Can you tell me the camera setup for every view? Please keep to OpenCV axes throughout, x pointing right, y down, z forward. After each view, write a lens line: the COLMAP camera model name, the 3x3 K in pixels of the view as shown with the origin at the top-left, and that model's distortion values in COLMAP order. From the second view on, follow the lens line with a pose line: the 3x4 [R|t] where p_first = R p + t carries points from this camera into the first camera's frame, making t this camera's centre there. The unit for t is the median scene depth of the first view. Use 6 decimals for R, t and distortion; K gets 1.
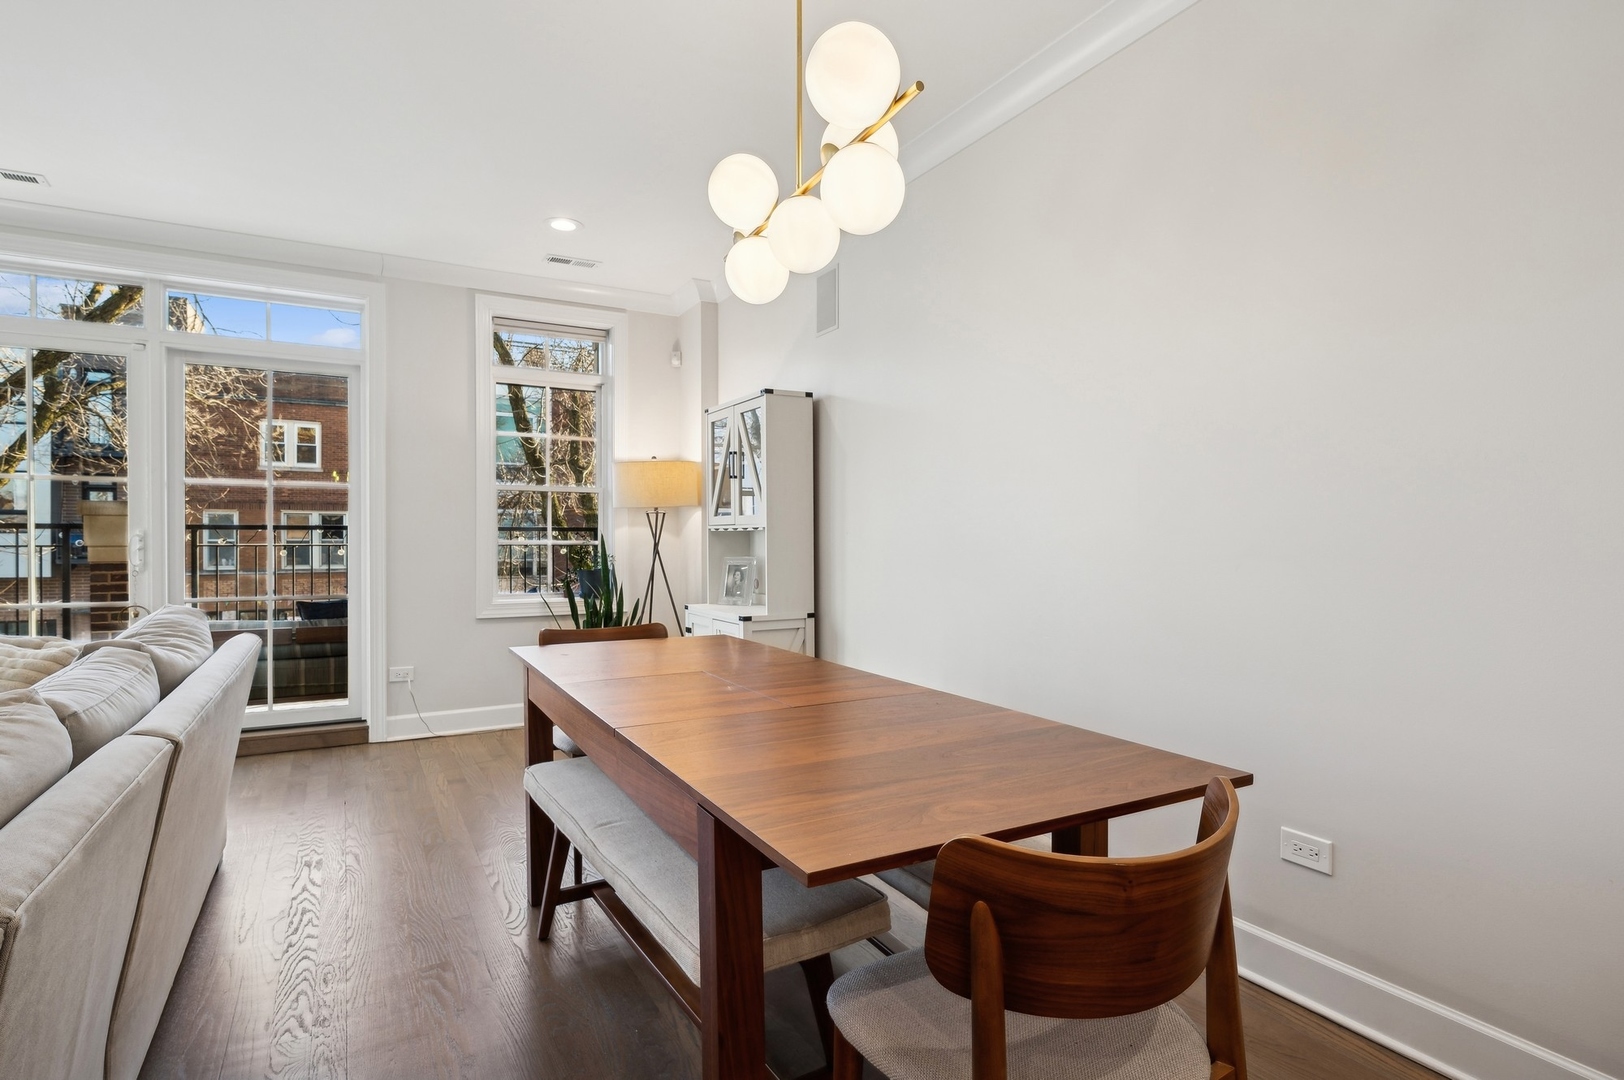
lens RADIAL K [[861.9, 0, 806.4], [0, 861.9, 546.6], [0, 0, 1]] dist [-0.001473, 0.000361]
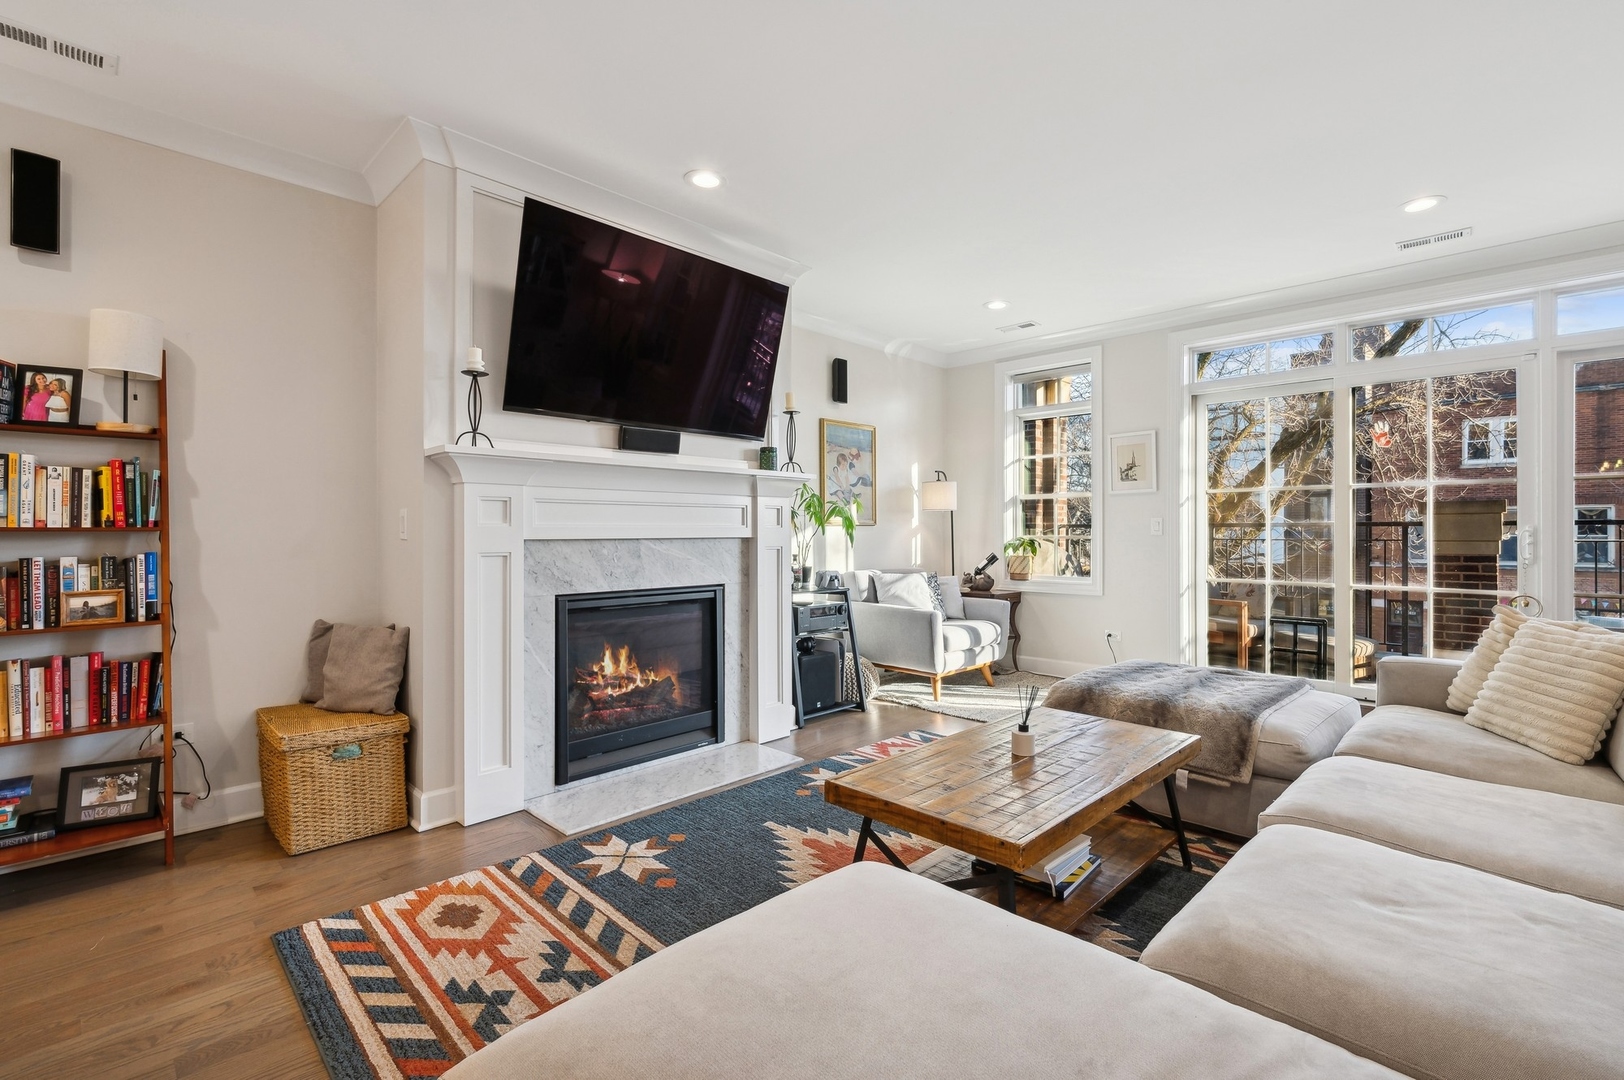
lens RADIAL K [[723.1, 0, 822.3], [0, 723.1, 531.6], [0, 0, 1]] dist [-0.005233, -0.000201]
pose [[0.294503, -0.006669, -0.955627, -0.163472], [-0.005091, 0.999951, -0.008547, -0.000086], [0.955637, 0.007382, 0.294454, -0.113474]]
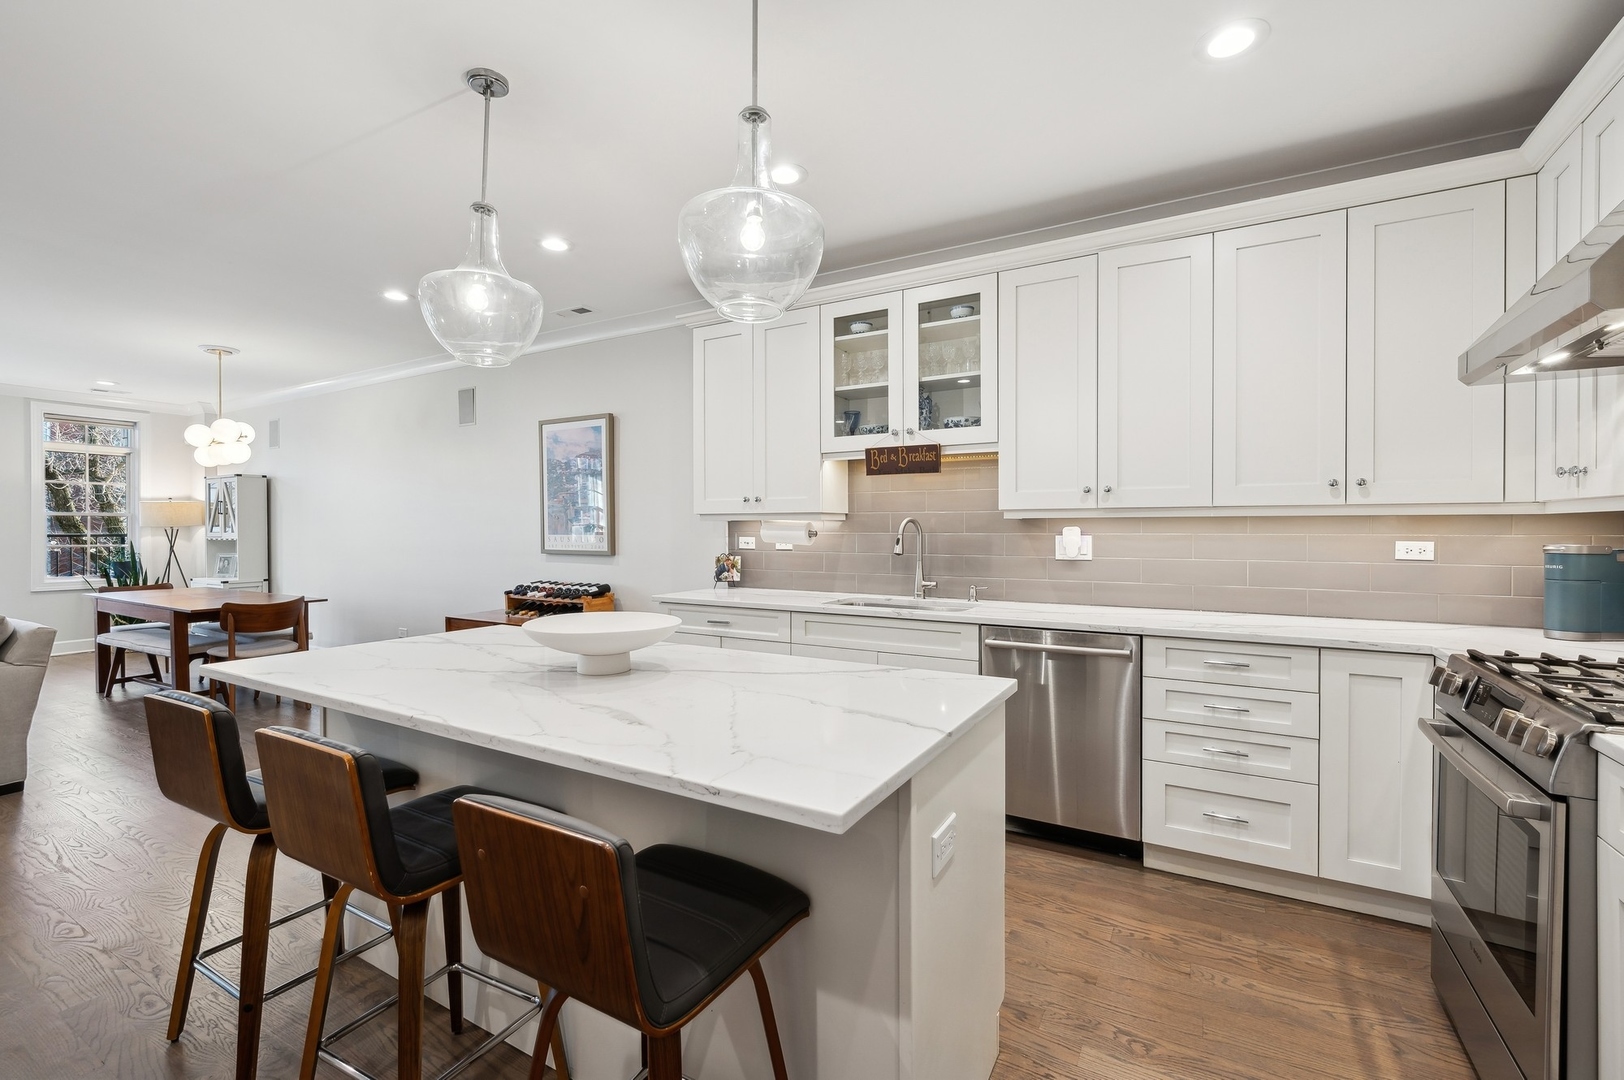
lens RADIAL K [[716.7, 0, 810.8], [0, 716.7, 533.7], [0, 0, 1]] dist [0.000884, 0.000424]
pose [[0.859583, -0.000850, 0.510995, 0.213504], [0.005013, 0.999965, -0.006769, -0.013230], [-0.510971, 0.008380, 0.859557, -0.997070]]
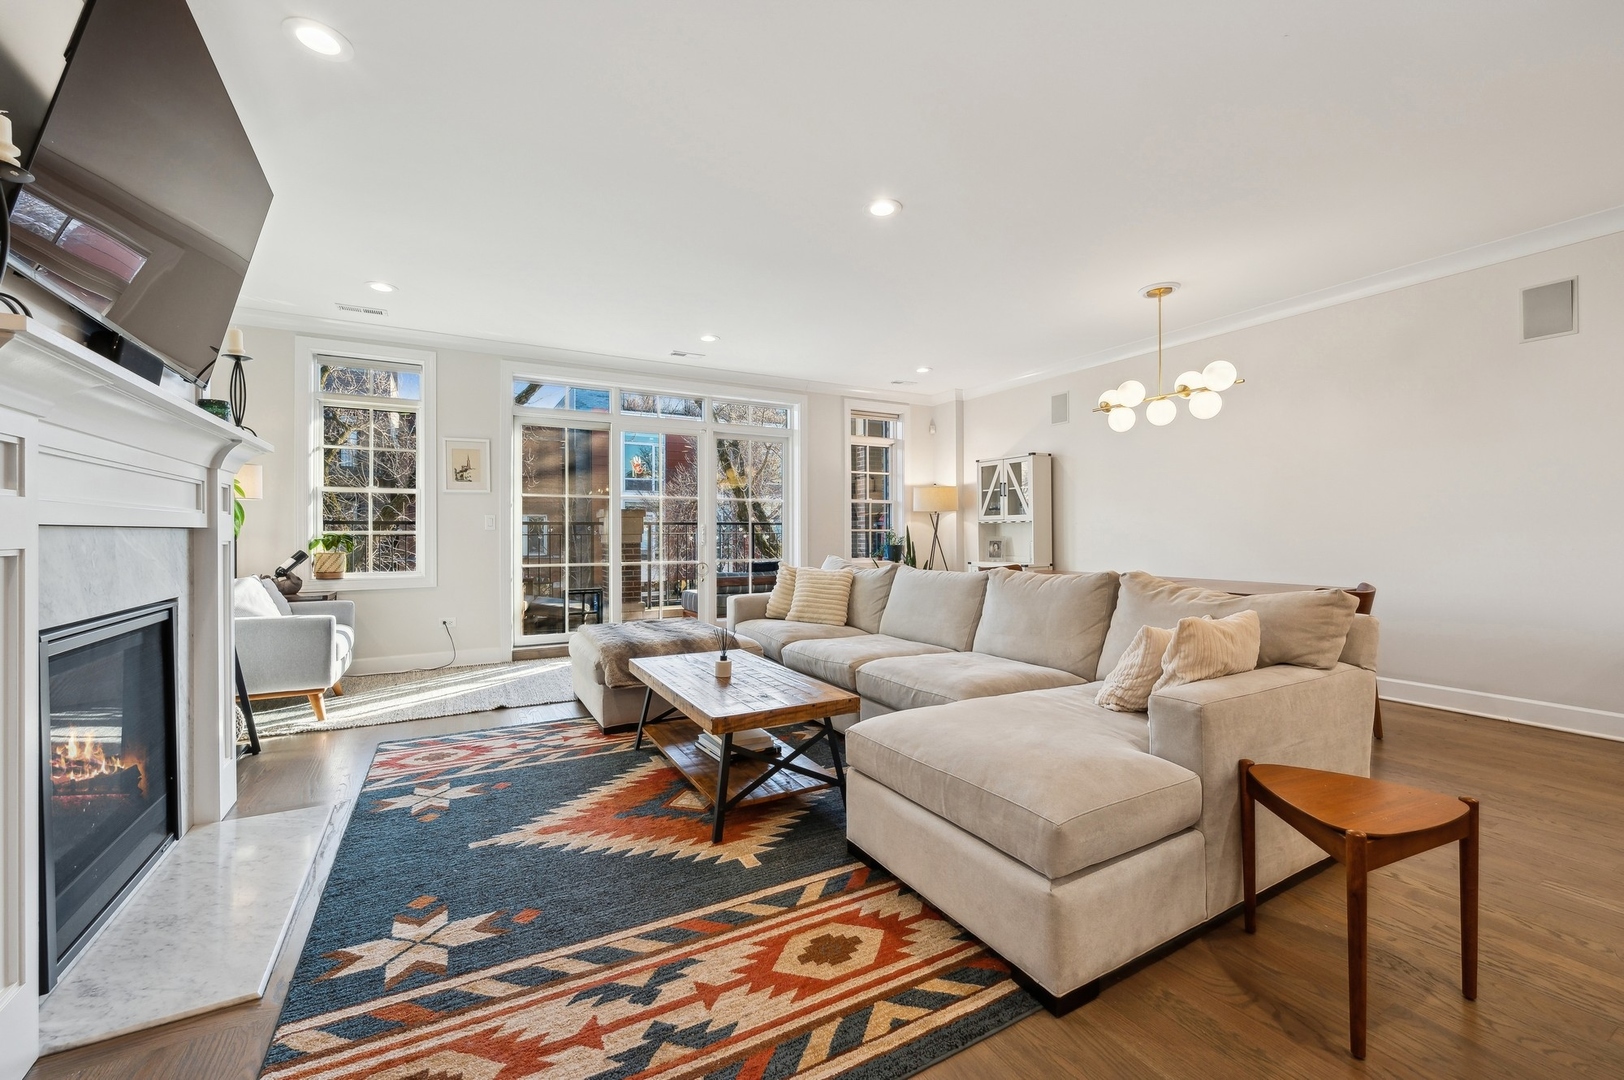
lens RADIAL K [[658.2, 0, 809.2], [0, 658.2, 529.4], [0, 0, 1]] dist [-0.000786, -0.001134]
pose [[0.999956, -0.008111, 0.004775, -0.464433], [0.008173, 0.999880, -0.013144, 0.010596], [-0.004668, 0.013182, 0.999902, -0.428861]]
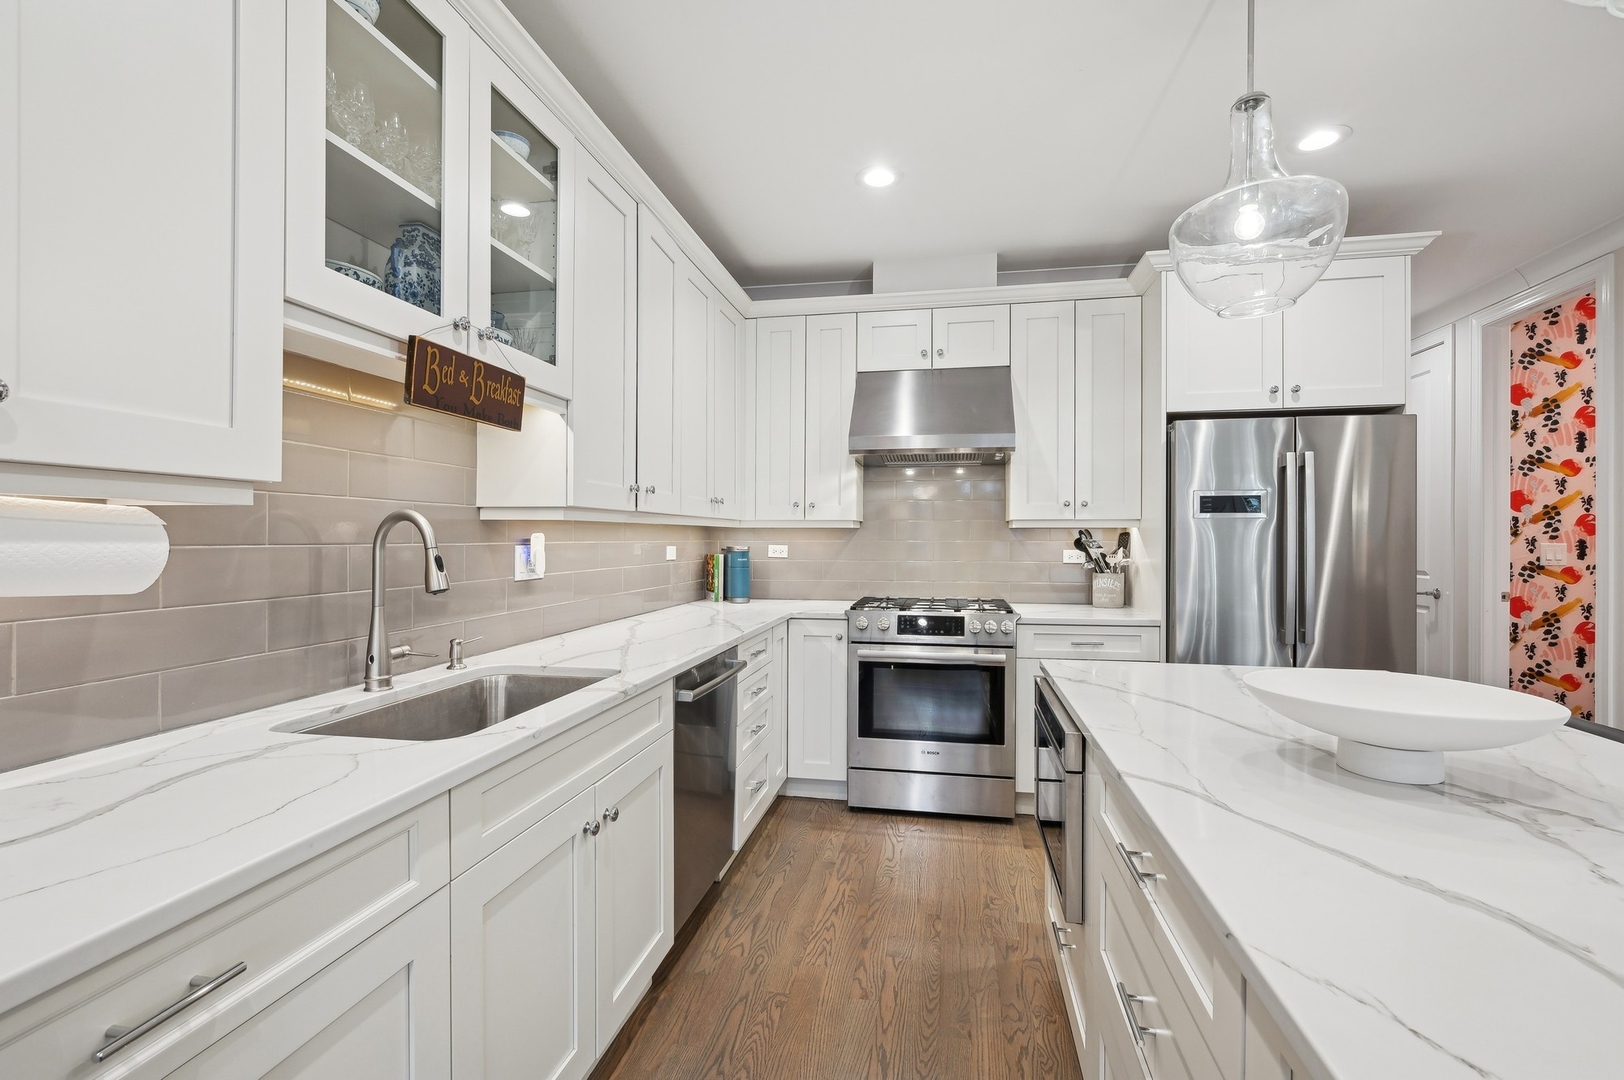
lens RADIAL K [[716.7, 0, 818.1], [0, 716.7, 540.9], [0, 0, 1]] dist [0.000884, 0.000424]
pose [[-0.773135, -0.008171, 0.634189, 0.311311], [0.002281, 0.999875, 0.015664, -0.024015], [-0.634238, 0.013557, -0.773019, -0.322977]]
